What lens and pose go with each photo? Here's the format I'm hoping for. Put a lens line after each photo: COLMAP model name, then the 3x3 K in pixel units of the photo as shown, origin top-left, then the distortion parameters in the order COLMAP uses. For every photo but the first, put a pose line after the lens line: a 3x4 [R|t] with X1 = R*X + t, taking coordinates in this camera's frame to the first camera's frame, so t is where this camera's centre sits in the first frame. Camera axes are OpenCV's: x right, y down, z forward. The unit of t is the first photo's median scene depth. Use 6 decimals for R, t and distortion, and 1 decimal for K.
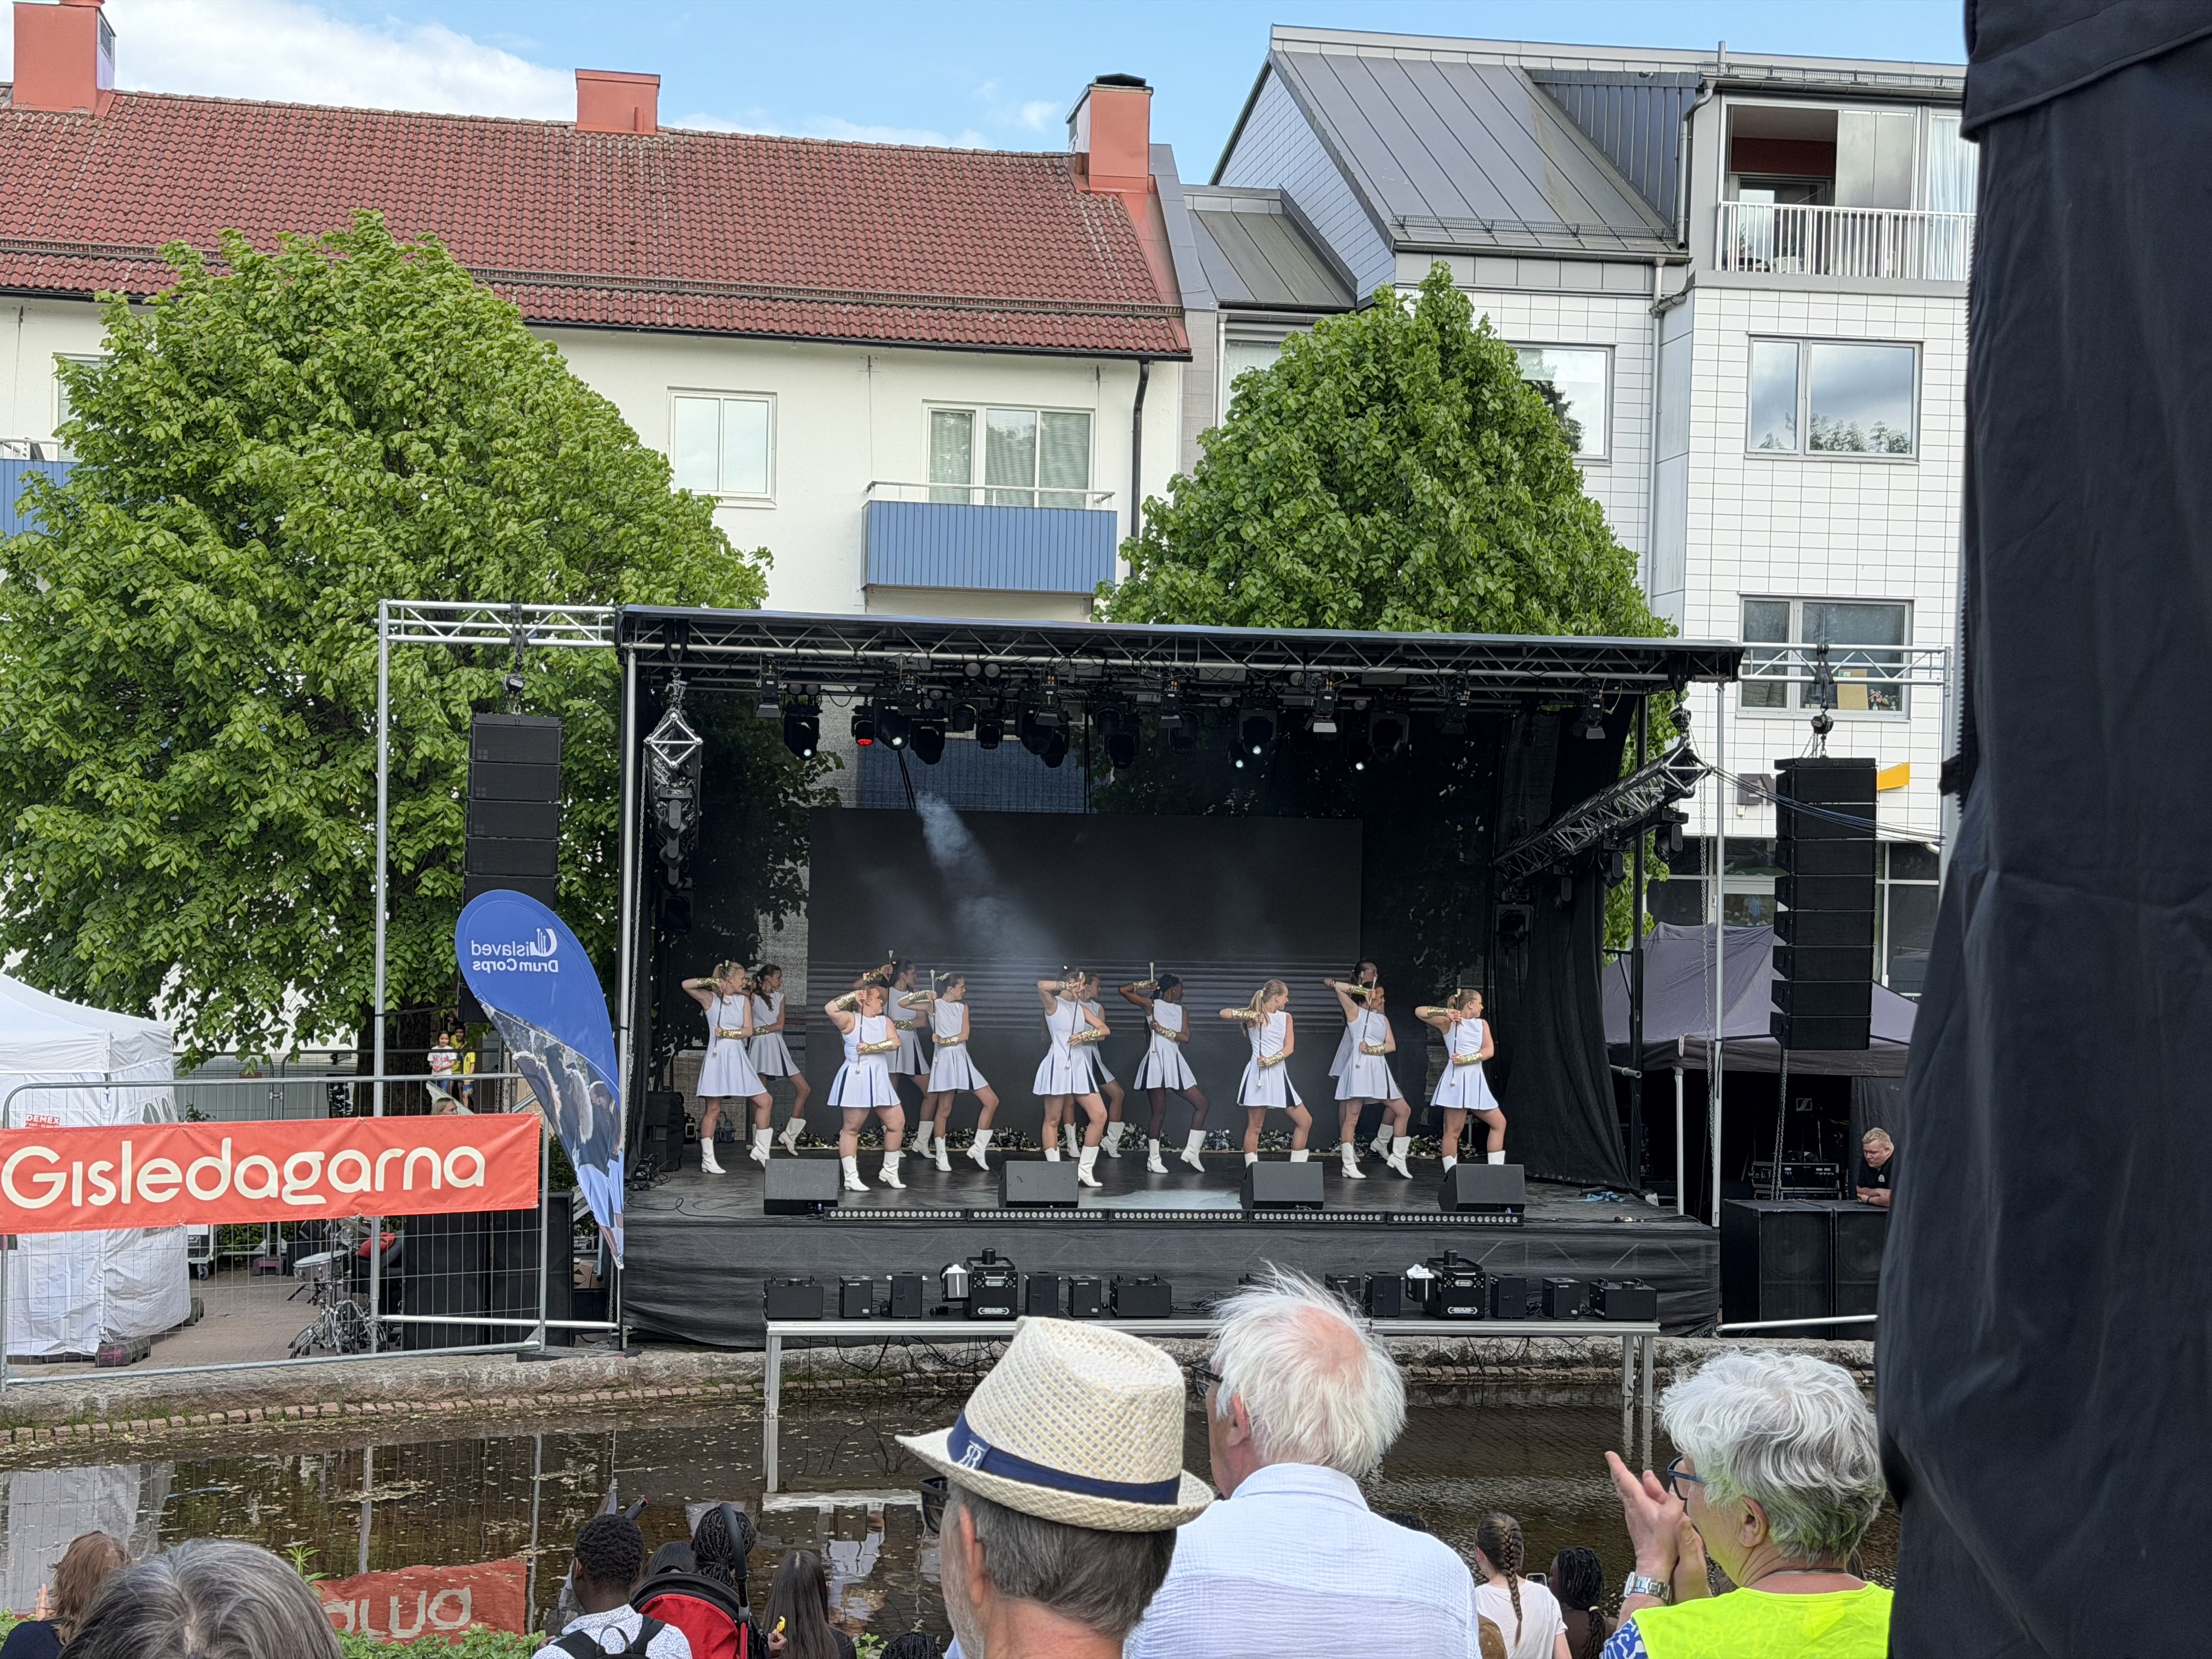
lens RADIAL K [[3050.0, 0, 1094.5], [0, 3050.0, 852.9], [0, 0, 1]] dist [0.146739, -0.090642]
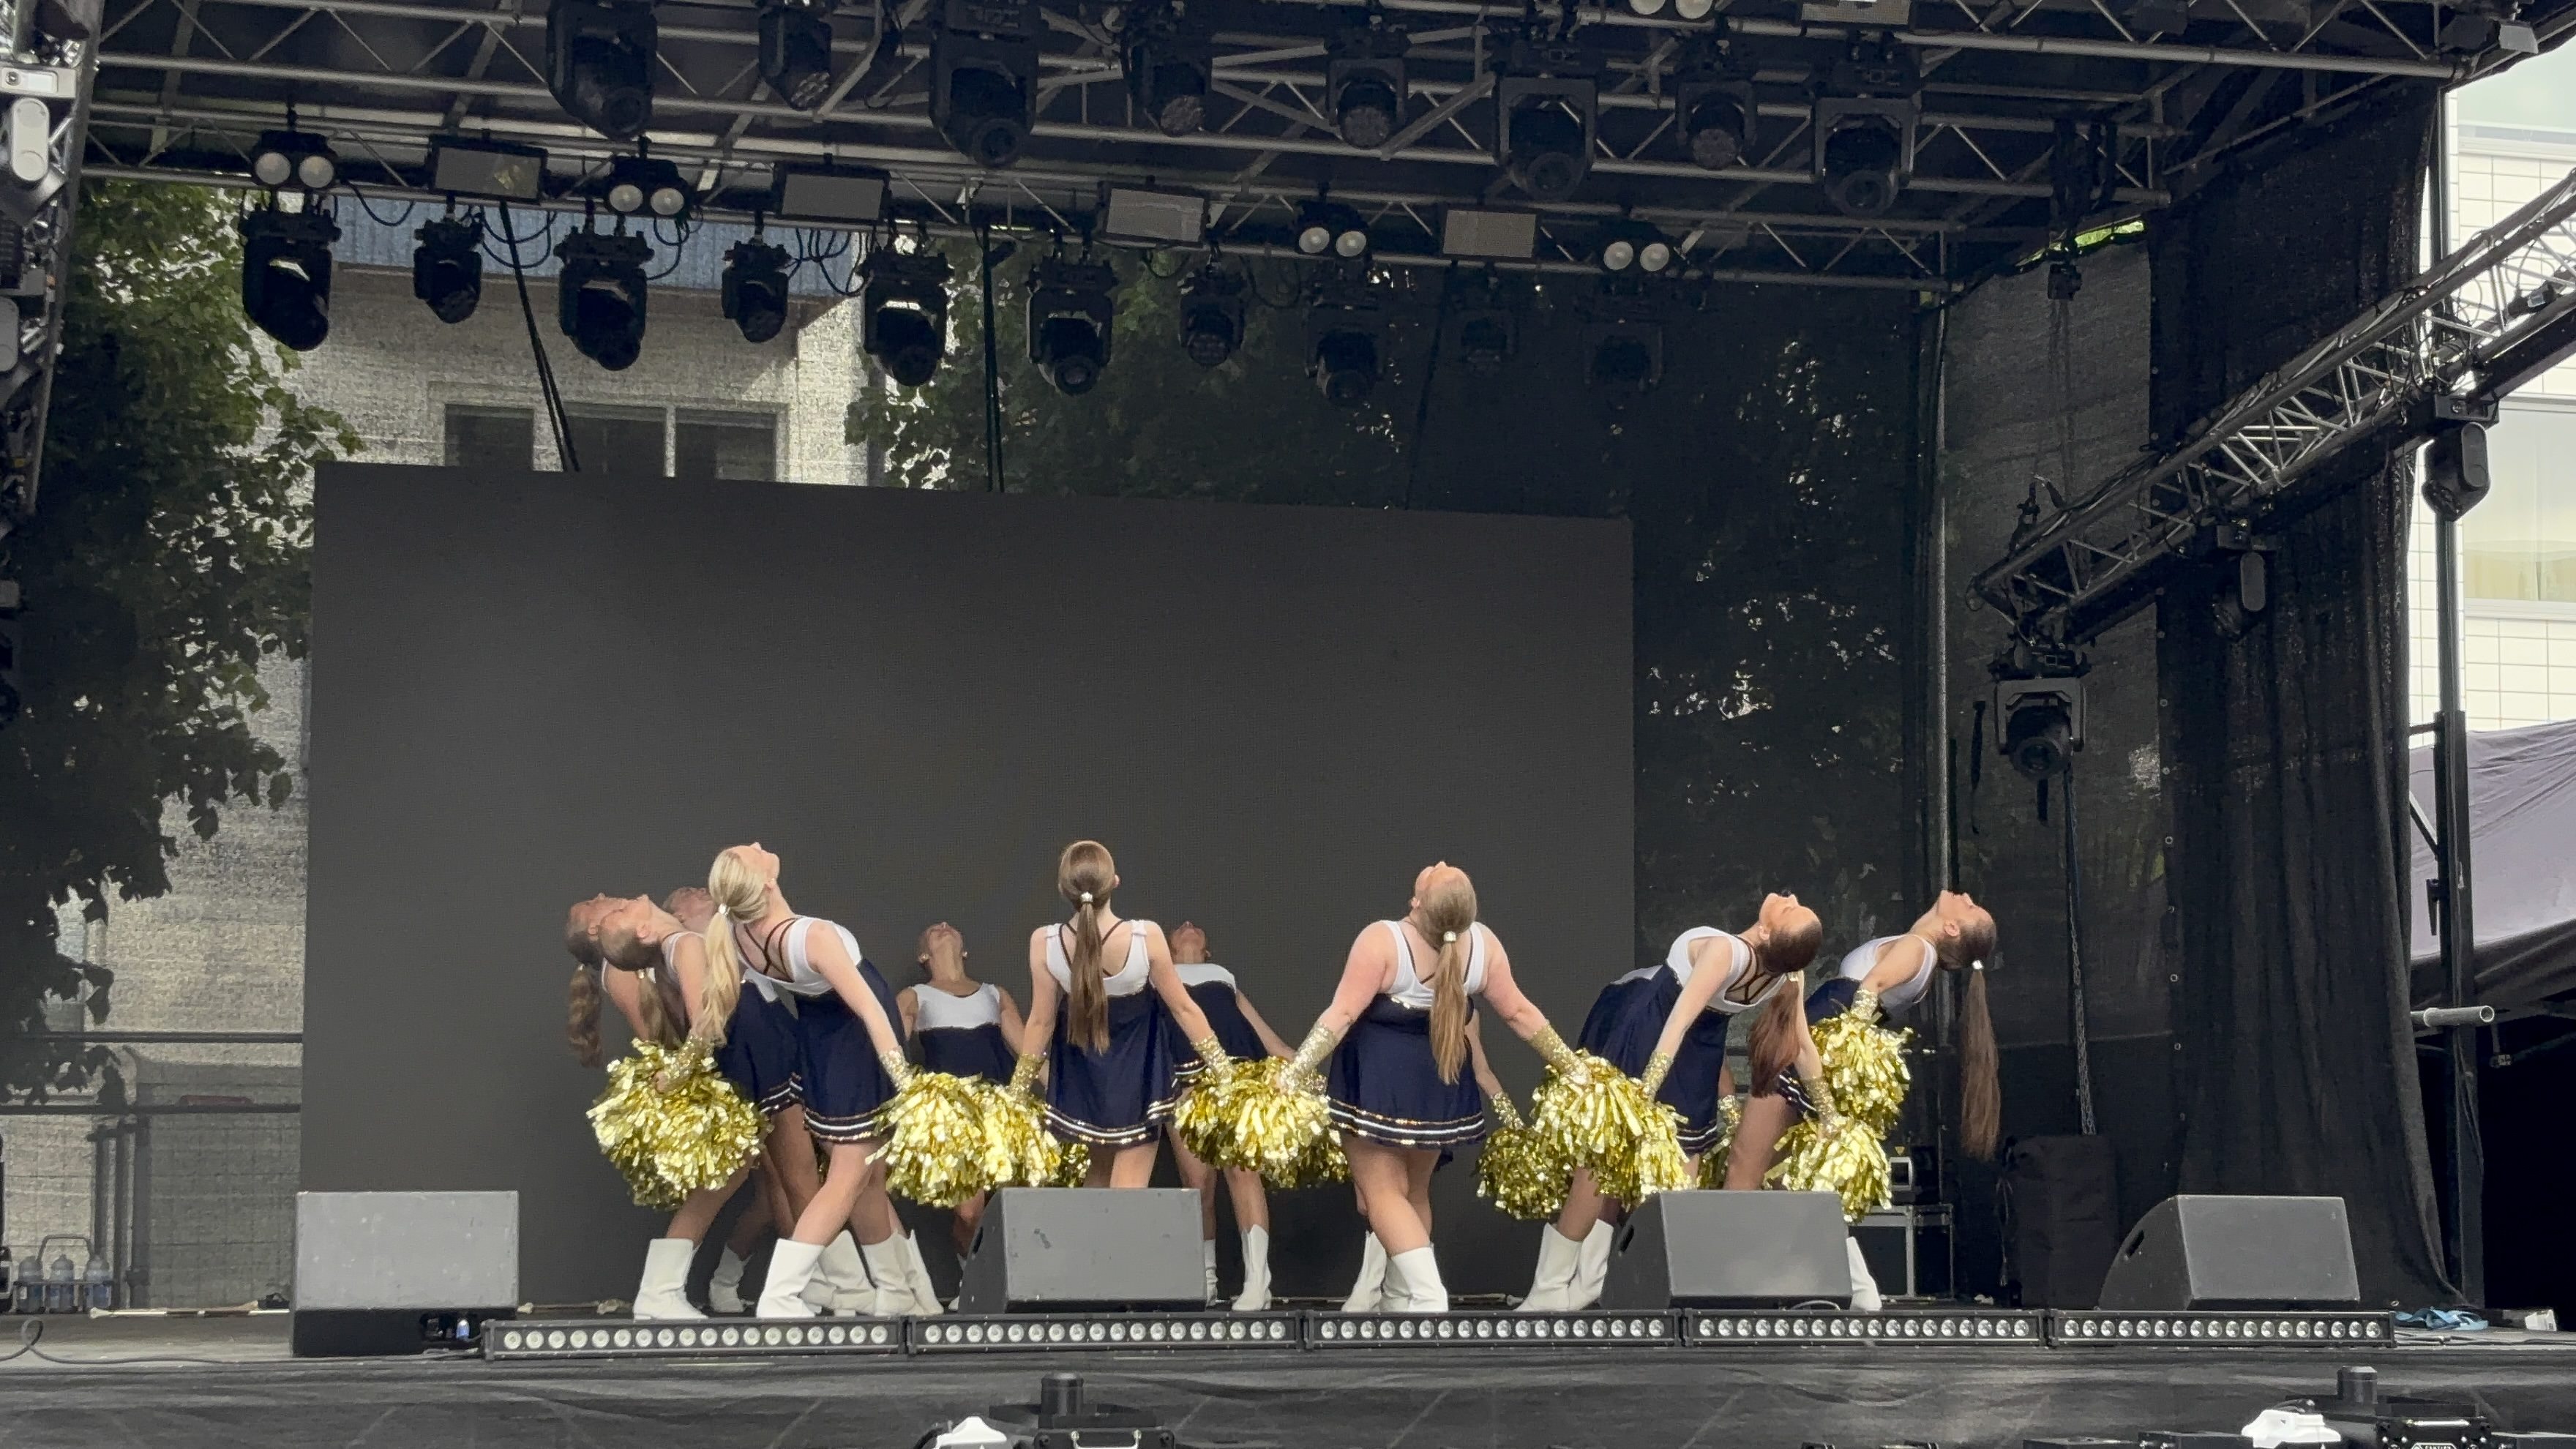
lens RADIAL K [[4677.3, 0, 1279.8], [0, 4677.3, 774.1], [0, 0, 1]] dist [0.182149, -0.082453]
pose [[0.986752, -0.005599, 0.162142, -0.083055], [0.019906, 0.996031, -0.086751, 0.099208], [-0.161013, 0.088829, 0.982947, 0.454966]]
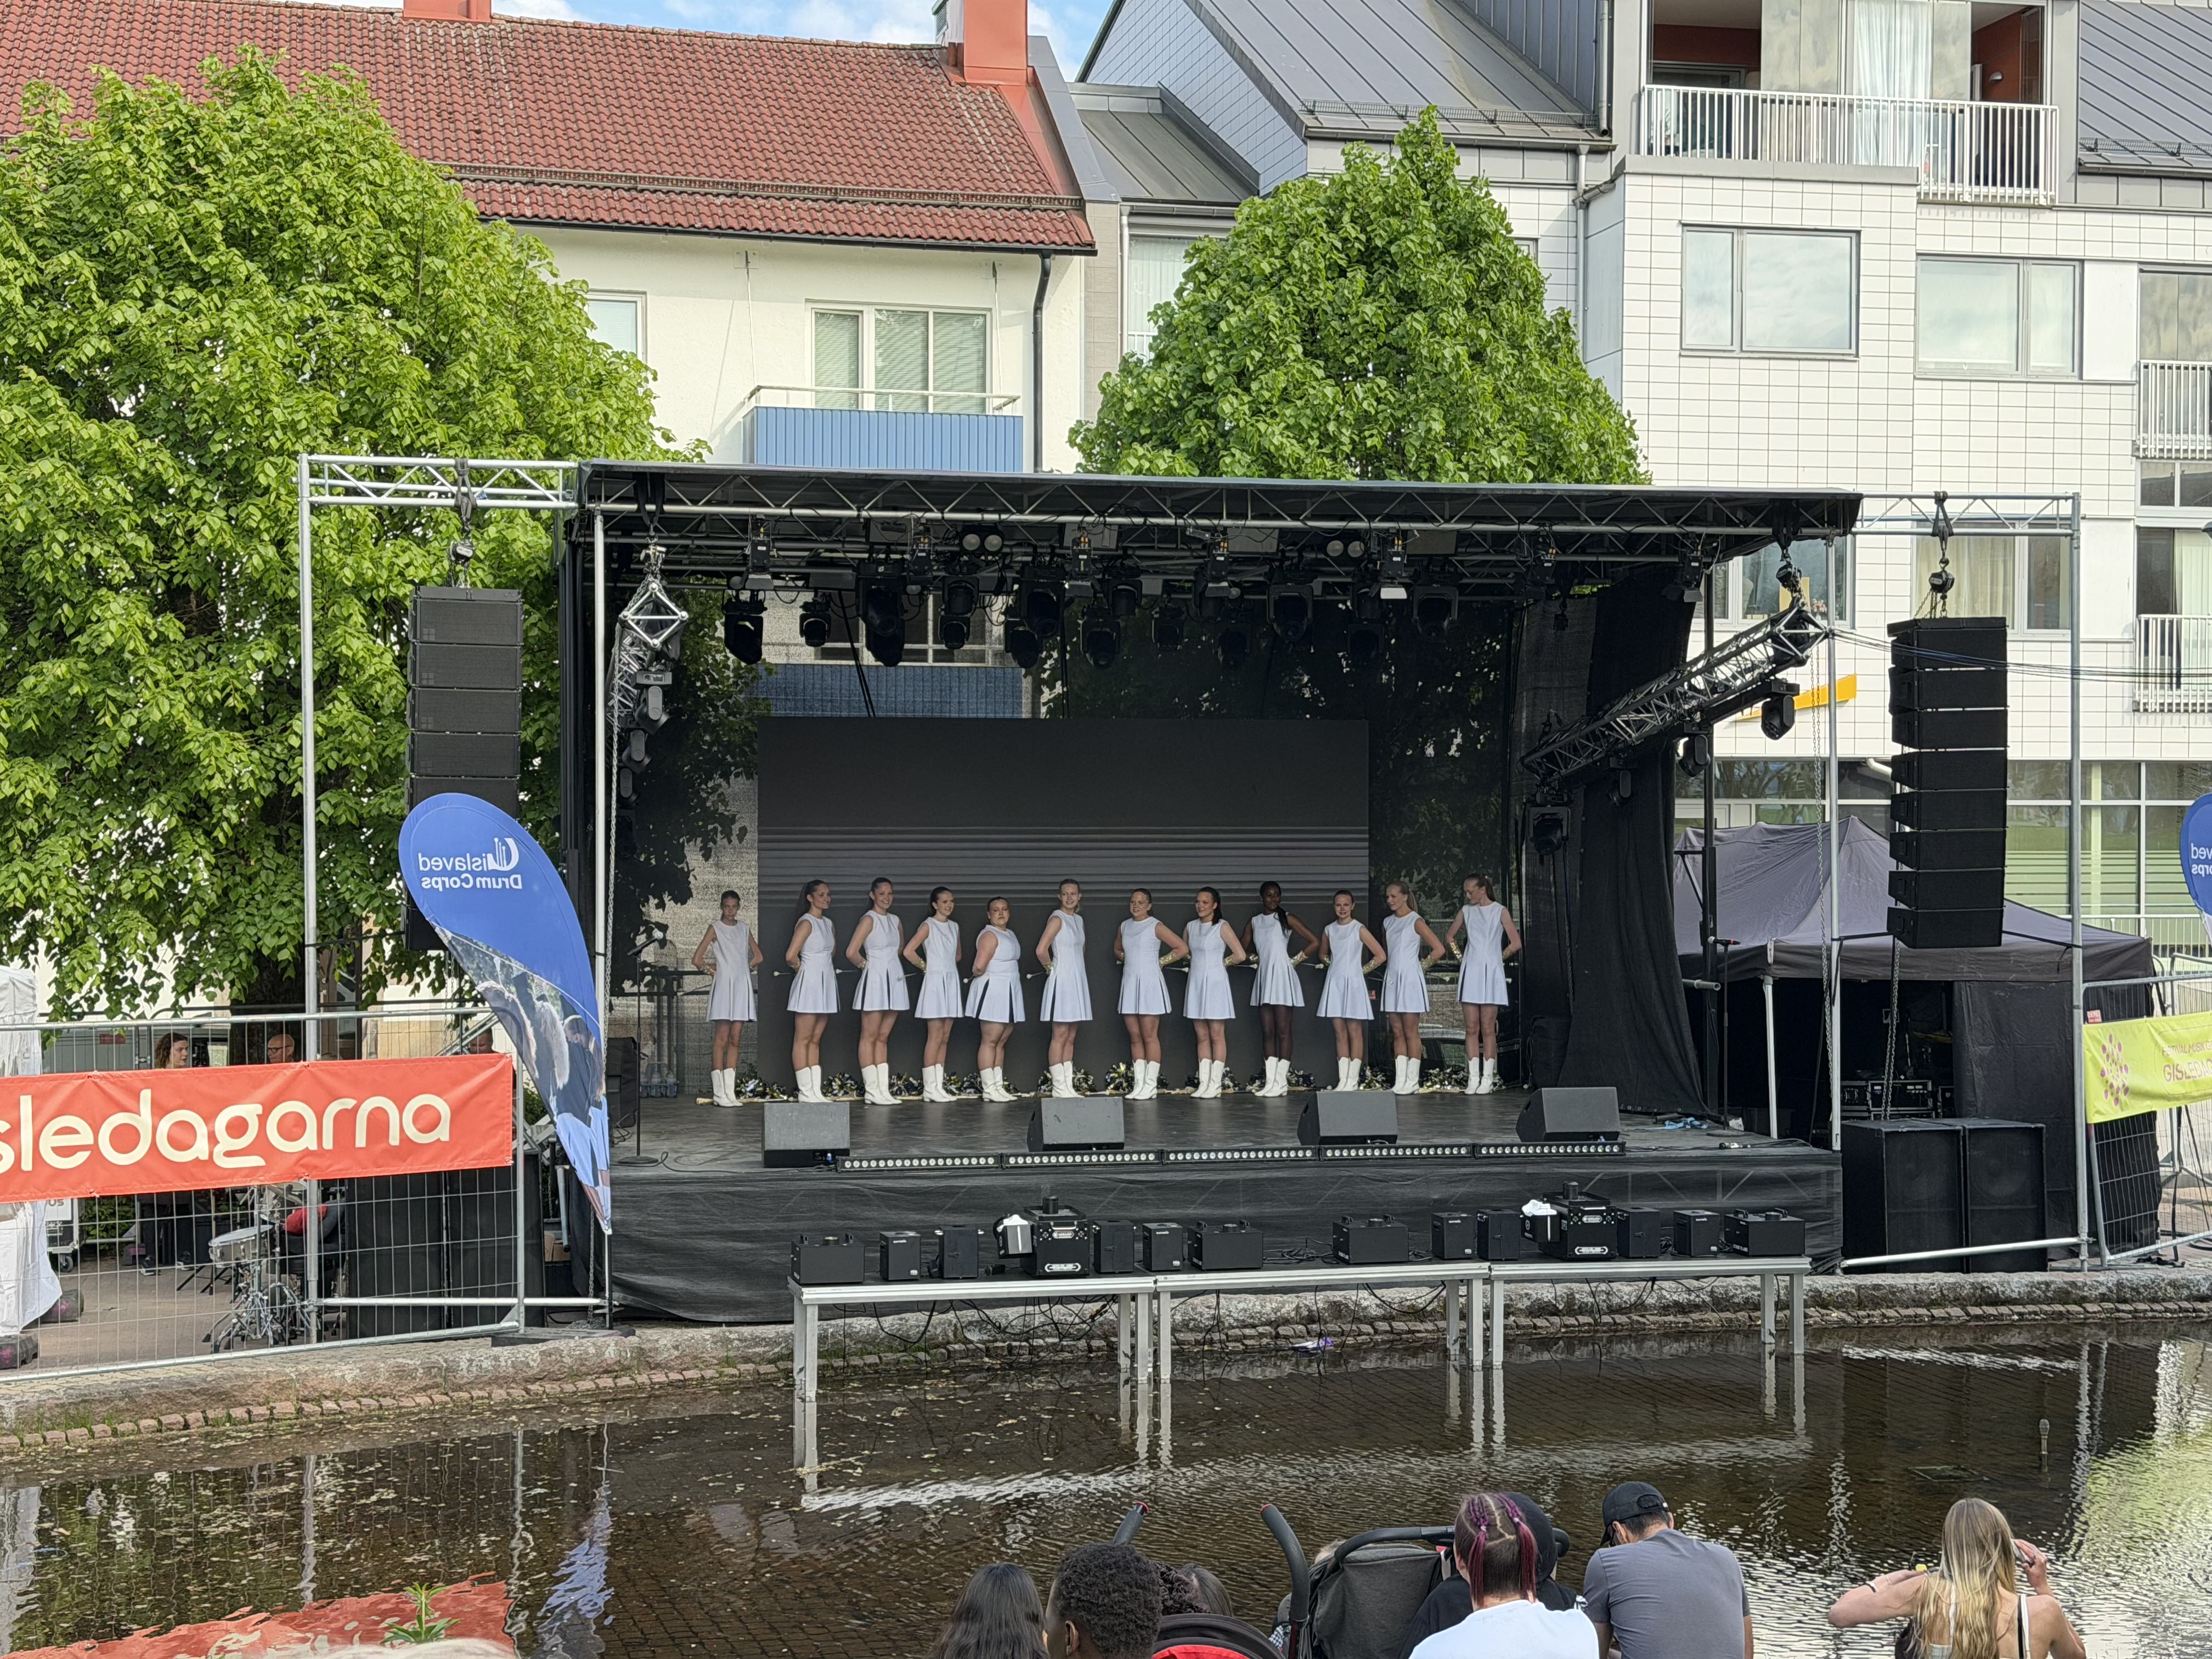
lens RADIAL K [[3050.6, 0, 1095.0], [0, 3050.6, 837.7], [0, 0, 1]] dist [0.147594, -0.124031]
pose [[0.996836, -0.022310, 0.076293, -0.077139], [0.022228, 0.999751, 0.001924, 0.025019], [-0.076317, -0.000222, 0.997084, 0.130273]]
